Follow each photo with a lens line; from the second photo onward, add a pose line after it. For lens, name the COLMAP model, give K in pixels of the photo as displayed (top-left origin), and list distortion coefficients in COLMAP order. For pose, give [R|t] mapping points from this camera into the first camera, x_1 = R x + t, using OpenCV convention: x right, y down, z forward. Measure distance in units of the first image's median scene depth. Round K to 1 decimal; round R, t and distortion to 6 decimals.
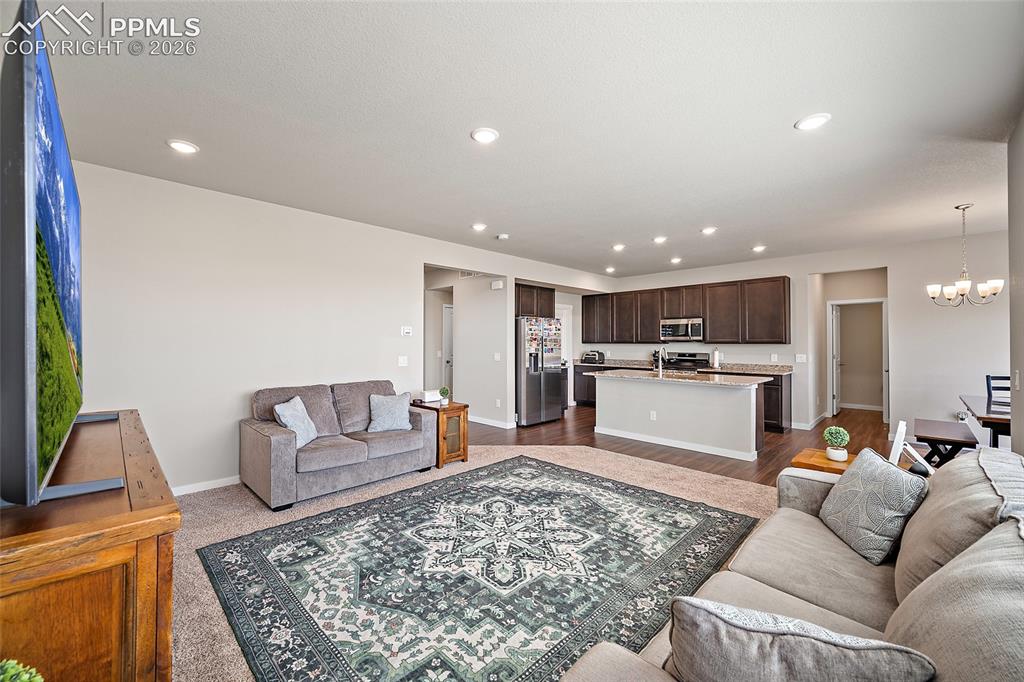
lens RADIAL K [[407.0, 0, 499.5], [0, 407.0, 342.2], [0, 0, 1]] dist [-0.001554, -0.000386]
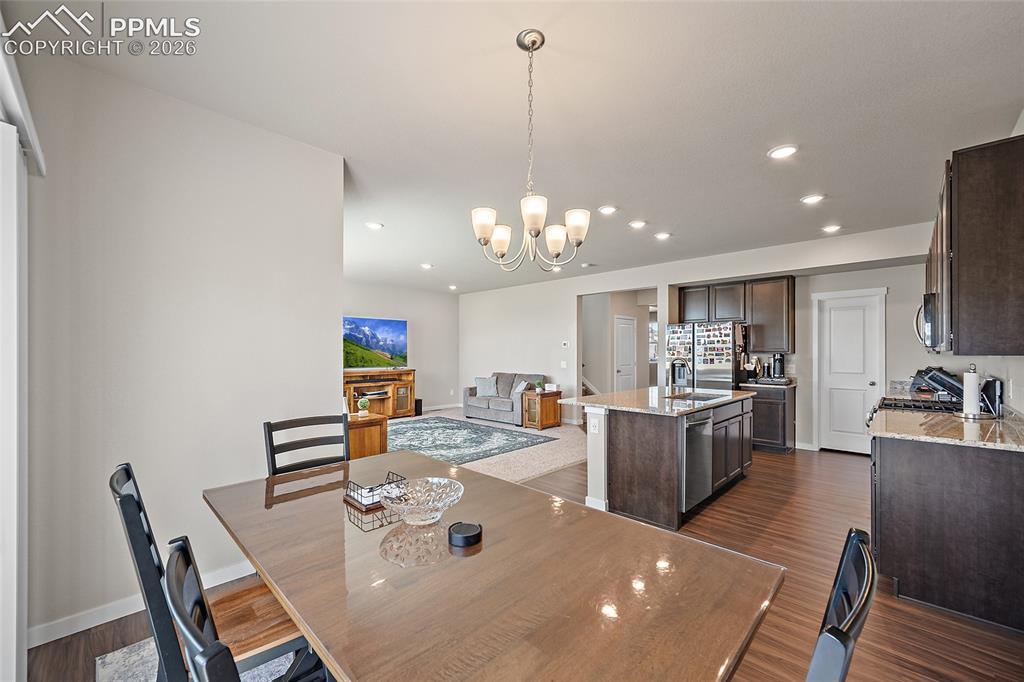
lens RADIAL K [[407.0, 0, 508.7], [0, 407.0, 351.5], [0, 0, 1]] dist [-0.001554, -0.000386]
pose [[0.014464, -0.002418, -0.999892, 1.885169], [0.000116, 0.999997, -0.002416, 0.004687], [0.999895, -0.000081, 0.014465, 1.151482]]
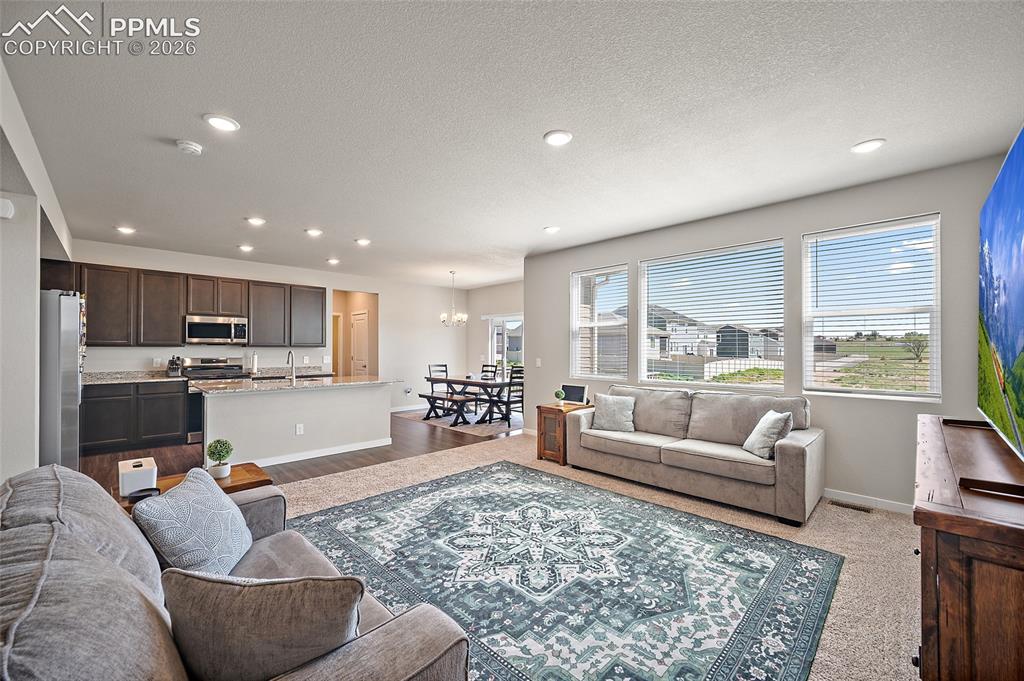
lens RADIAL K [[407.0, 0, 516.7], [0, 407.0, 344.2], [0, 0, 1]] dist [-0.001554, -0.000386]
pose [[-0.021007, 0.006352, 0.999759, -0.820341], [-0.003543, 0.999973, -0.006428, 0.002439], [-0.999773, -0.003677, -0.020984, 0.890063]]
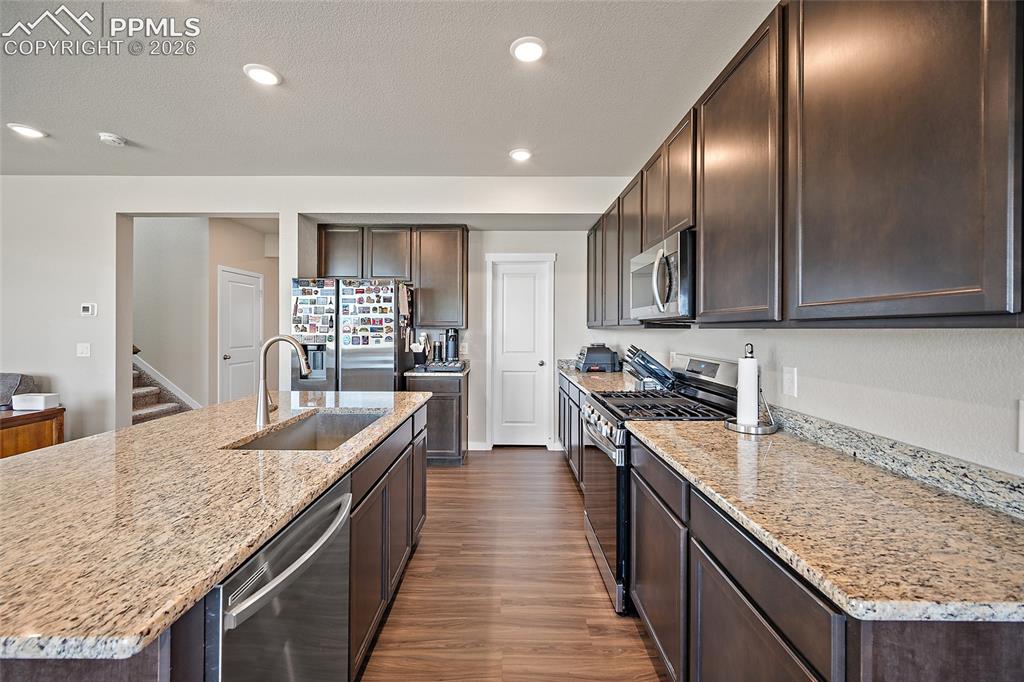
lens RADIAL K [[407.0, 0, 507.6], [0, 407.0, 332.2], [0, 0, 1]] dist [-0.001554, -0.000386]
pose [[0.711176, 0.007757, -0.702971, 1.244844], [-0.004177, 0.999968, 0.006808, 0.010556], [0.703002, -0.001905, 0.711185, 1.511220]]
